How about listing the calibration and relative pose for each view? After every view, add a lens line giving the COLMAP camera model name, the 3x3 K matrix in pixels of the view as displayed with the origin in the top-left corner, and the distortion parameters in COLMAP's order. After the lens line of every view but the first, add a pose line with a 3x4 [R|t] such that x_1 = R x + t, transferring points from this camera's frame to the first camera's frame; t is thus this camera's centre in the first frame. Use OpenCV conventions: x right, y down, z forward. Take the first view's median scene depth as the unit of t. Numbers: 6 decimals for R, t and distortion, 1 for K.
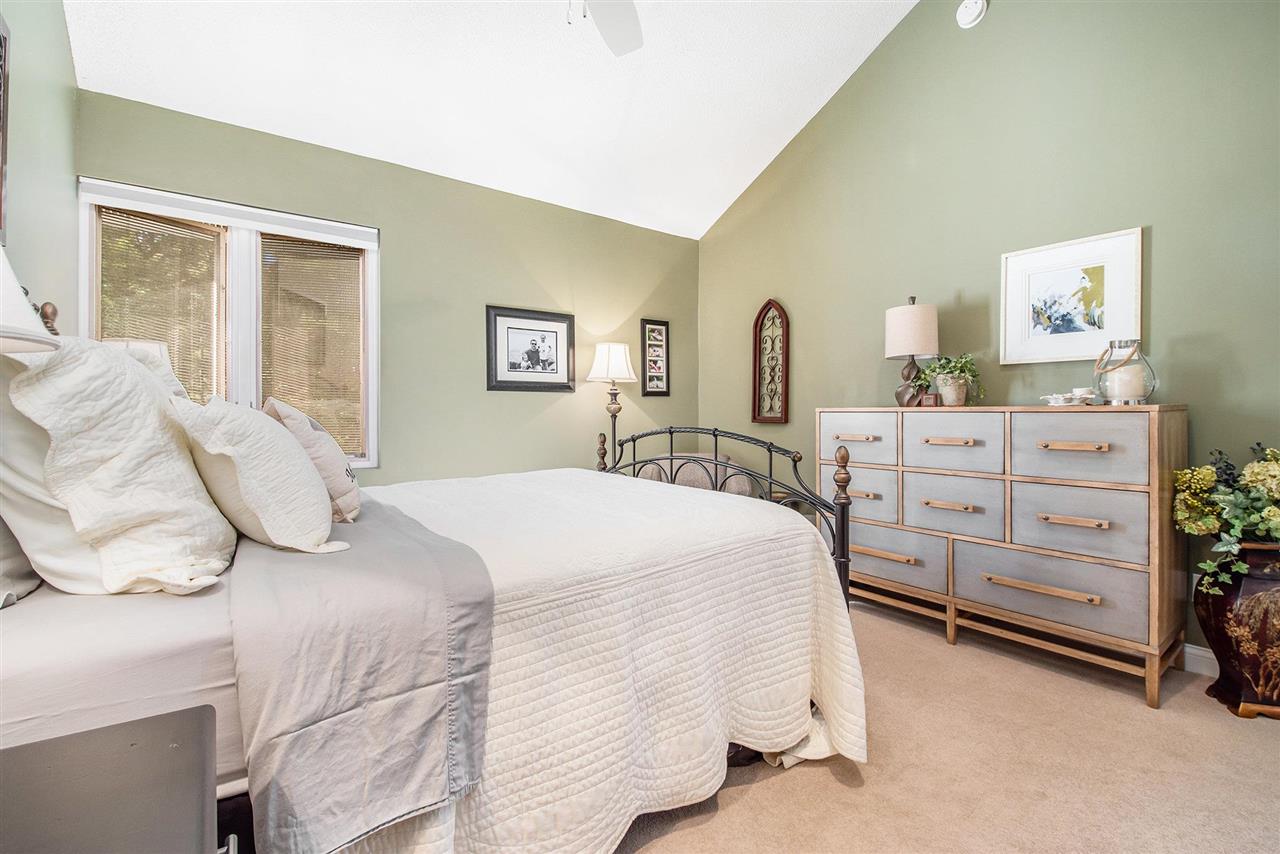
lens RADIAL K [[577.8, 0, 635.4], [0, 577.8, 421.0], [0, 0, 1]] dist [-0.005075, -0.000725]
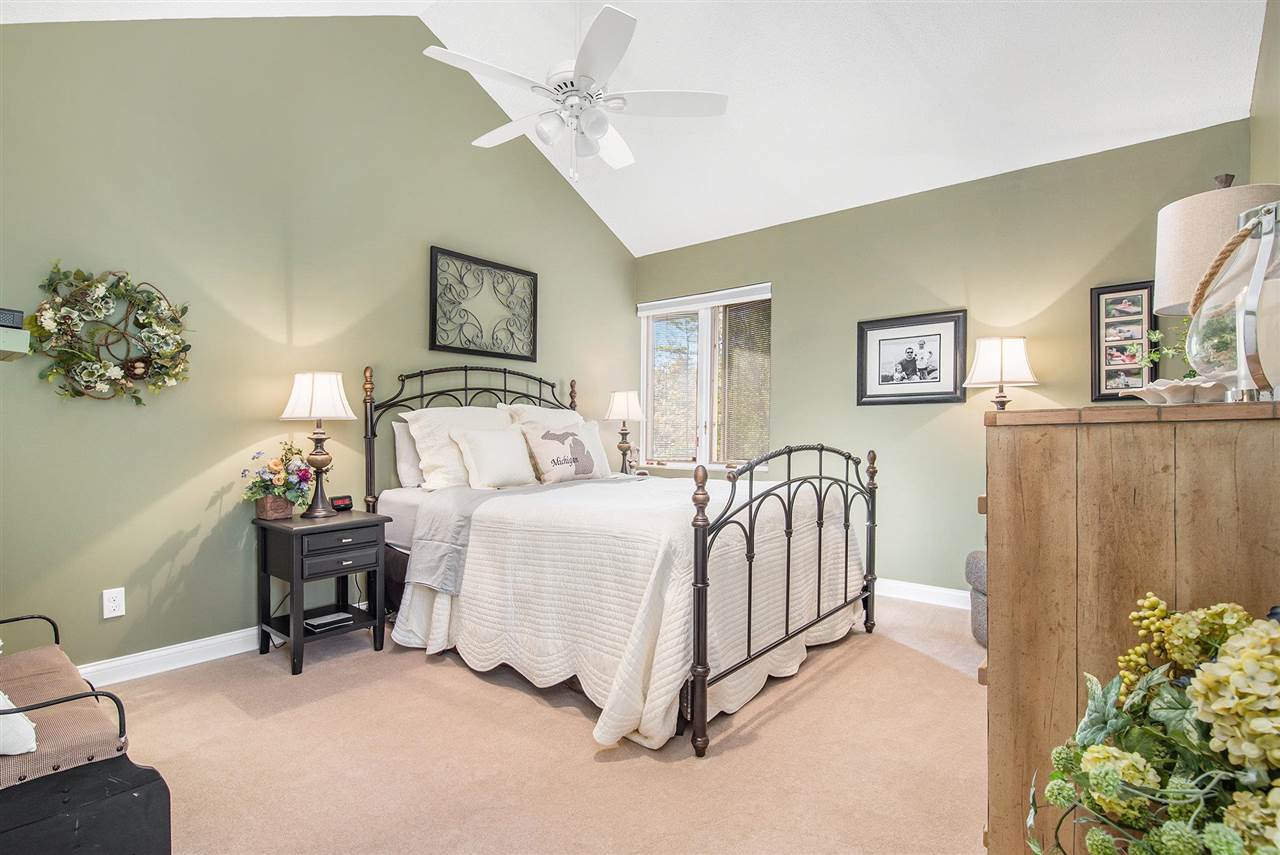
lens RADIAL K [[645.6, 0, 636.1], [0, 645.6, 429.3], [0, 0, 1]] dist [-0.002559, -0.000680]
pose [[0.207424, -0.000983, -0.978251, 0.745044], [-0.006259, 0.999978, -0.002332, -0.006169], [0.978231, 0.006607, 0.207413, 0.365756]]
